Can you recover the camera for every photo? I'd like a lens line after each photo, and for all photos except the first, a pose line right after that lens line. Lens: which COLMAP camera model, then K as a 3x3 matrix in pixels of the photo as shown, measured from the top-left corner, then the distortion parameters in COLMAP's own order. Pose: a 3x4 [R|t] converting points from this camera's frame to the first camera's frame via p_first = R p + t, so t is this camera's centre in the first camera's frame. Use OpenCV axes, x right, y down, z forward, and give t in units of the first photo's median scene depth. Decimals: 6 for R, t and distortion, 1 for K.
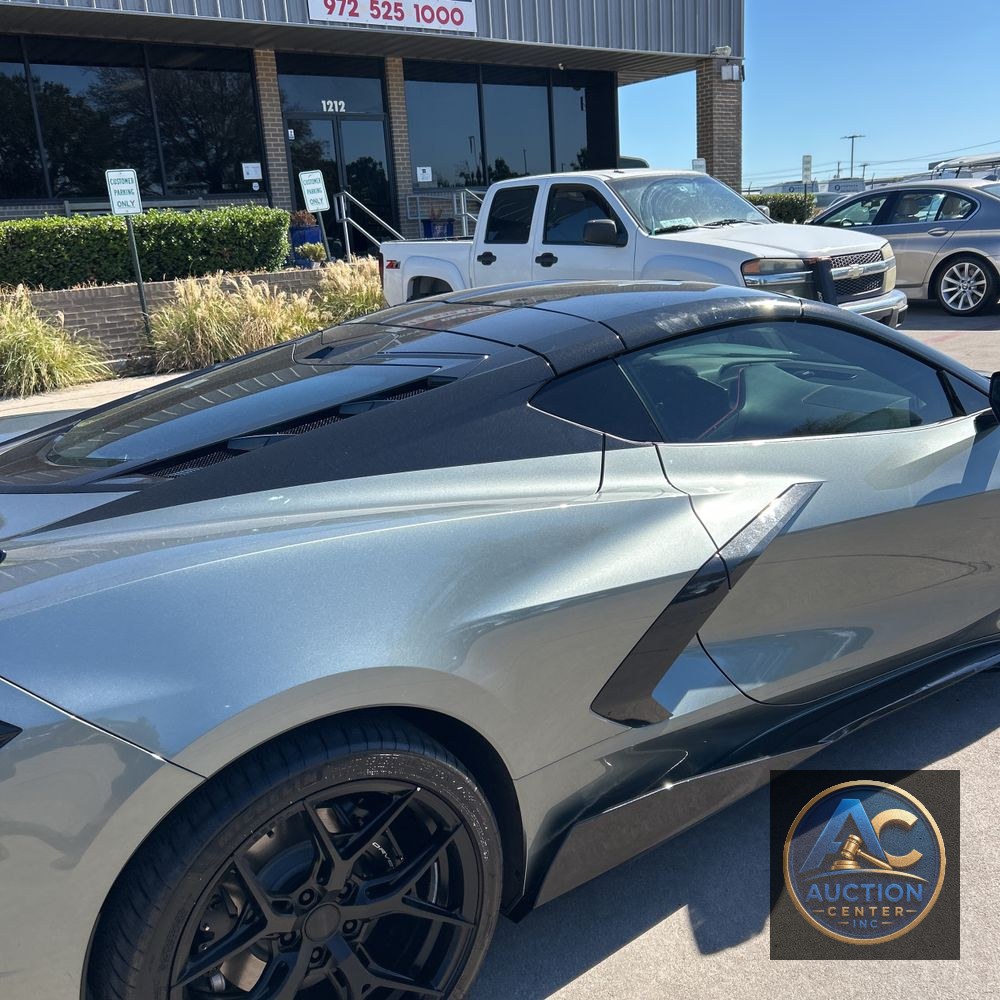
lens RADIAL K [[998.9, 0, 500.0], [0, 998.9, 500.0], [0, 0, 1]] dist [0.044107, -0.071985]
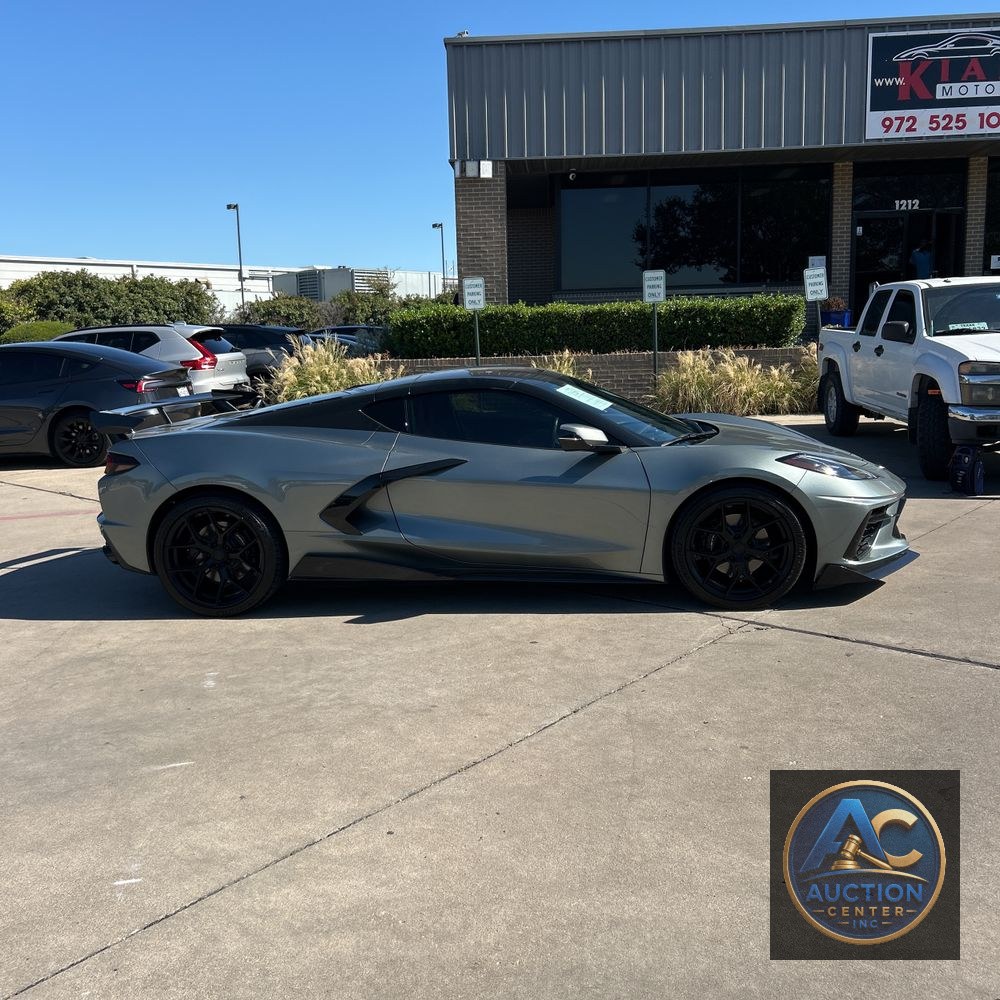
lens RADIAL K [[983.3, 0, 500.0], [0, 983.3, 500.0], [0, 0, 1]] dist [-0.001314, -0.018779]
pose [[0.748719, 0.149653, -0.645774, 0.345931], [-0.187298, 0.982247, 0.010473, 0.006225], [0.635877, 0.113111, 0.763457, -0.118596]]
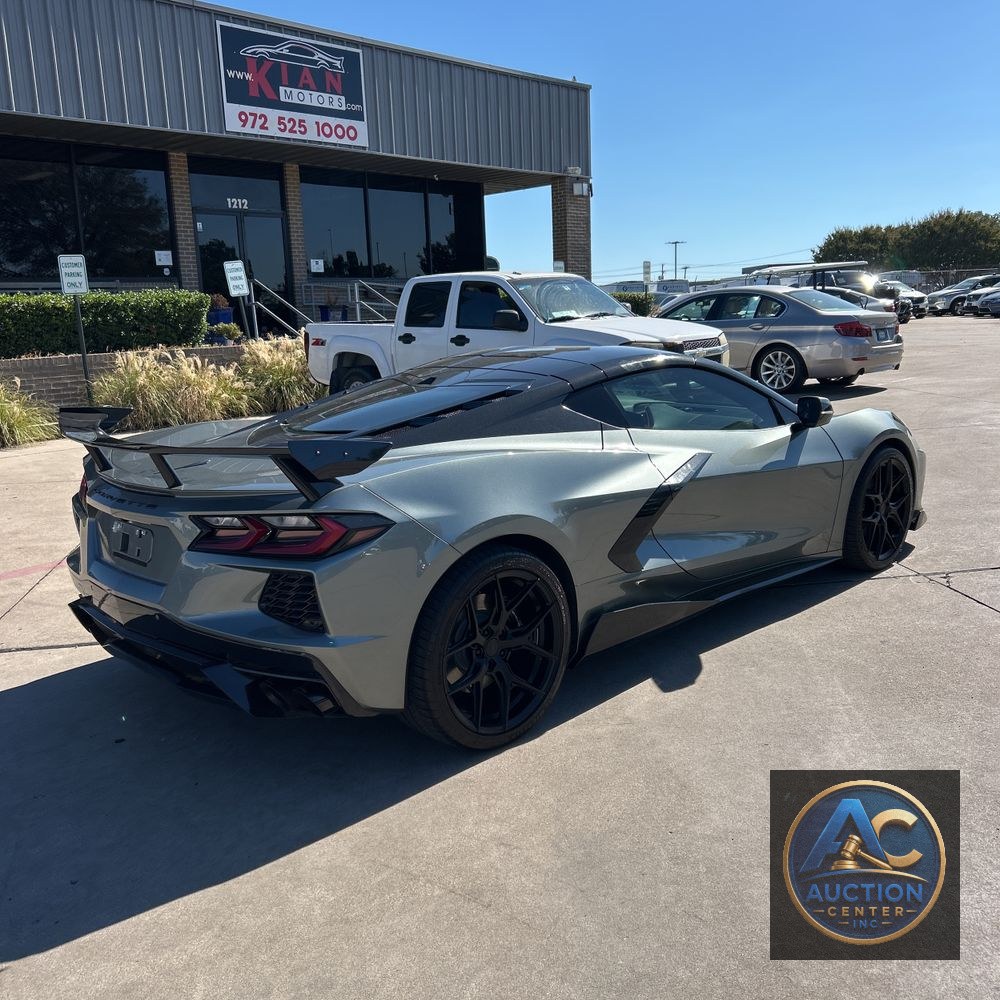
lens RADIAL K [[981.5, 0, 499.8], [0, 981.5, 495.5], [0, 0, 1]] dist [0.069292, -0.154962]
pose [[0.988366, -0.002121, 0.152081, -0.063153], [0.015216, 0.996265, -0.084993, 0.039016], [-0.151333, 0.086318, 0.984707, -0.132655]]
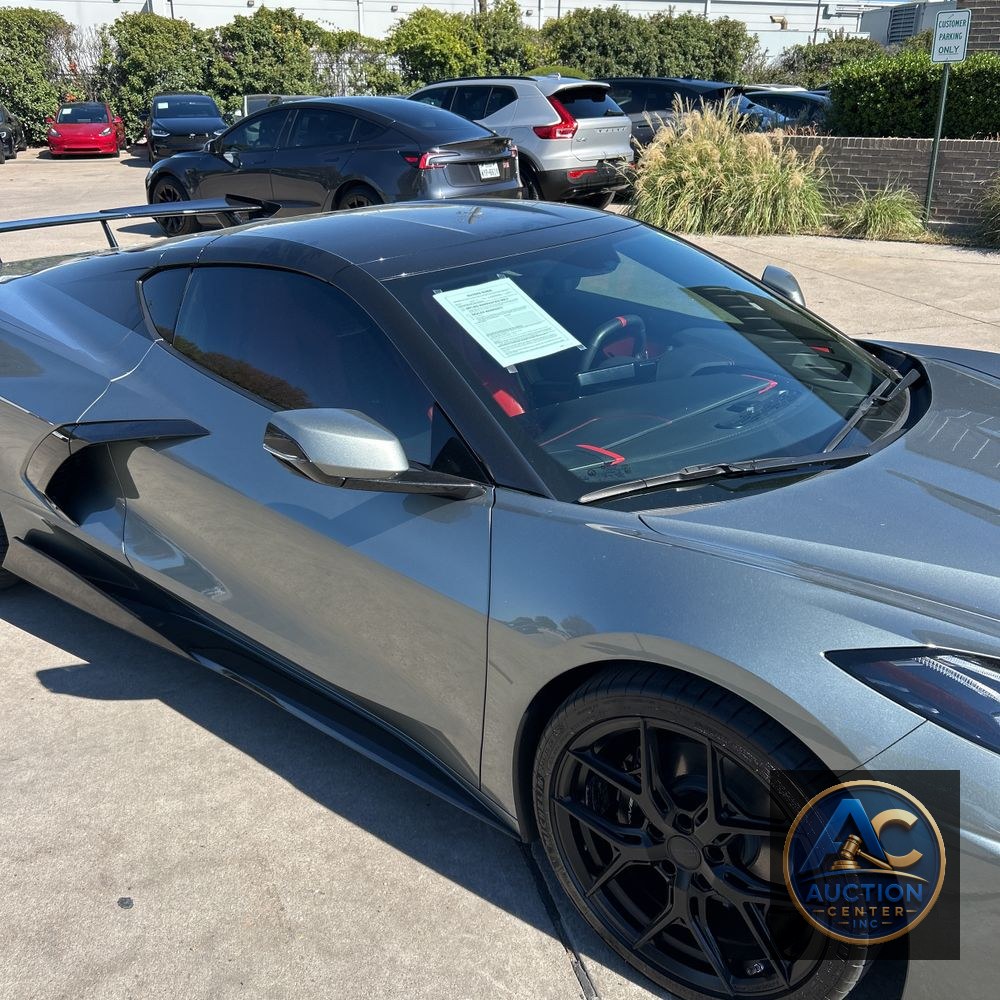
lens RADIAL K [[1003.1, 0, 494.3], [0, 1003.1, 501.5], [0, 0, 1]] dist [0.007905, 0.016215]
pose [[0.284607, 0.417414, -0.862997, 0.255256], [-0.263448, 0.899622, 0.348247, -0.075084], [0.921734, 0.128242, 0.366005, 0.172930]]
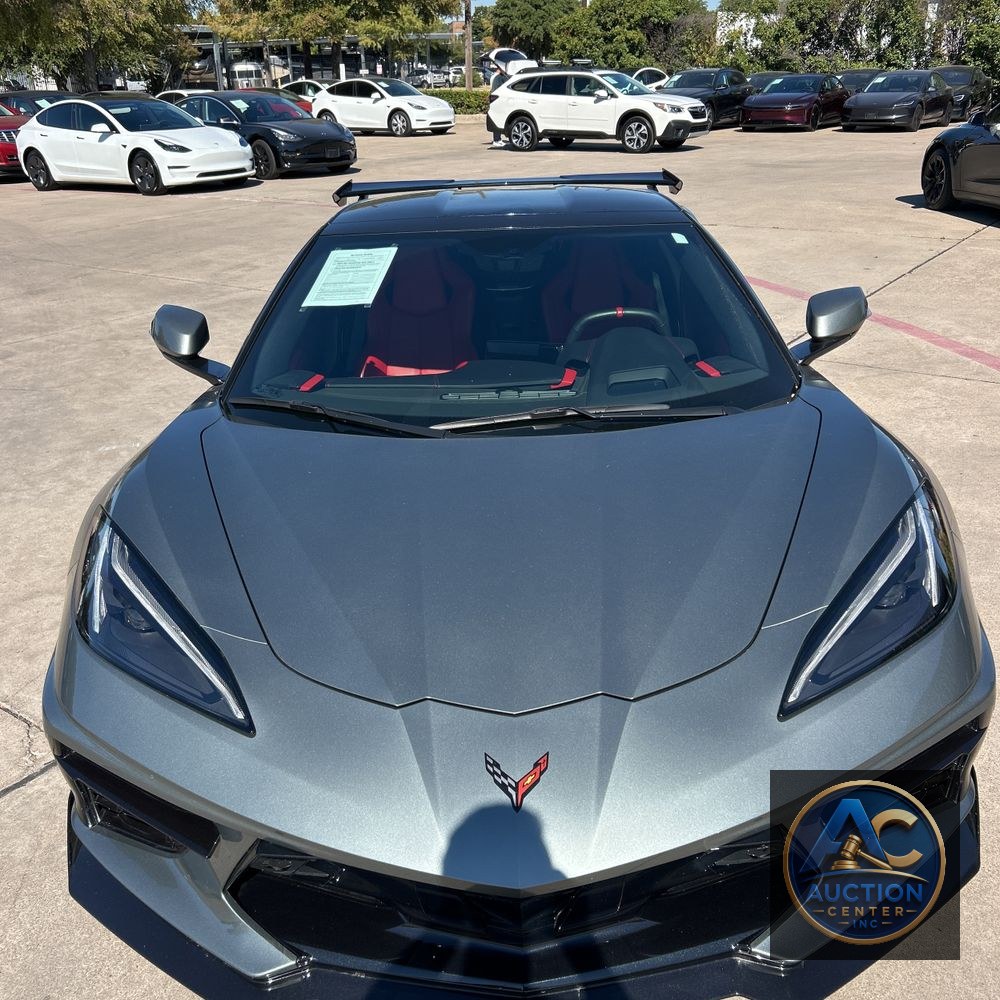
lens RADIAL K [[1003.1, 0, 494.3], [0, 1003.1, 501.5], [0, 0, 1]] dist [0.007905, 0.016215]
pose [[-0.576382, 0.391606, -0.717236, 0.254787], [-0.160089, 0.806579, 0.569036, -0.139503], [0.801346, 0.442804, -0.402206, 0.385699]]
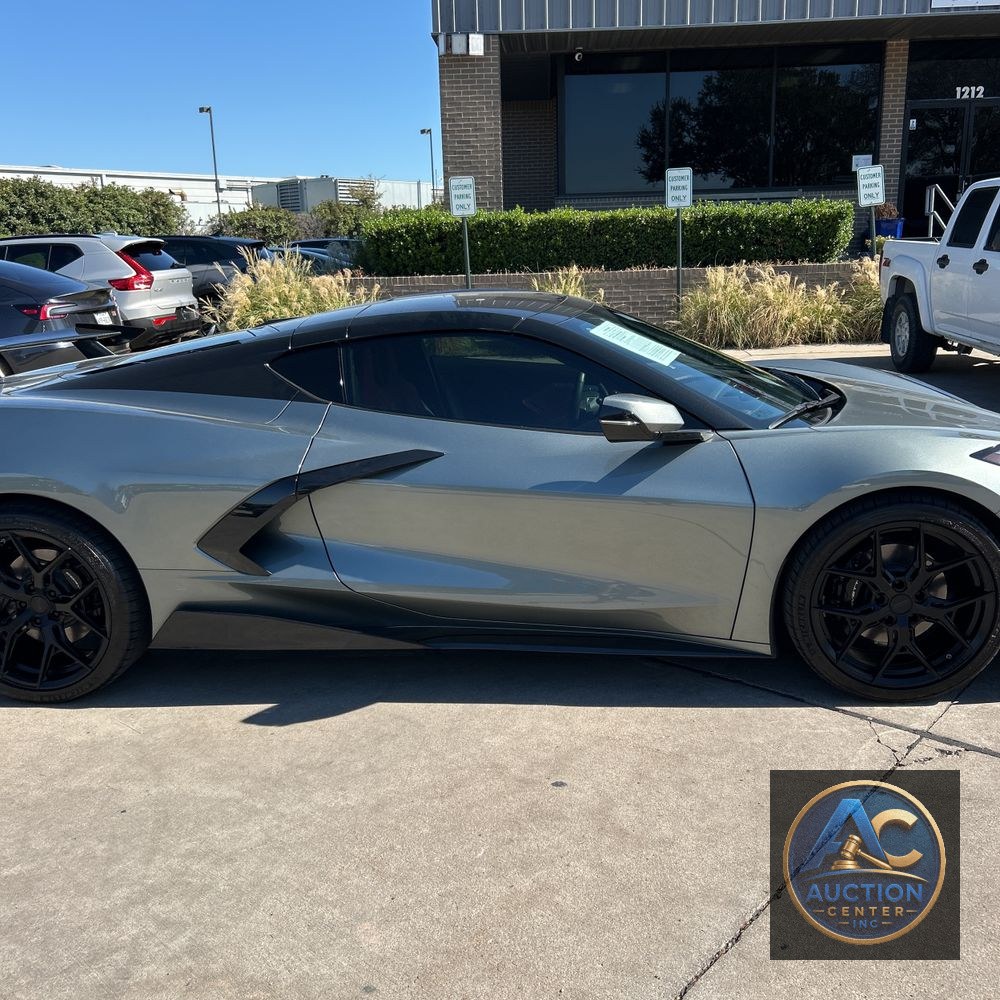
lens RADIAL K [[996.7, 0, 507.9], [0, 996.7, 517.5], [0, 0, 1]] dist [-0.013838, 0.016931]
pose [[0.758284, 0.207763, -0.617932, 0.234217], [-0.185086, 0.977464, 0.101522, -0.016027], [0.625099, 0.037388, 0.779650, 0.004749]]
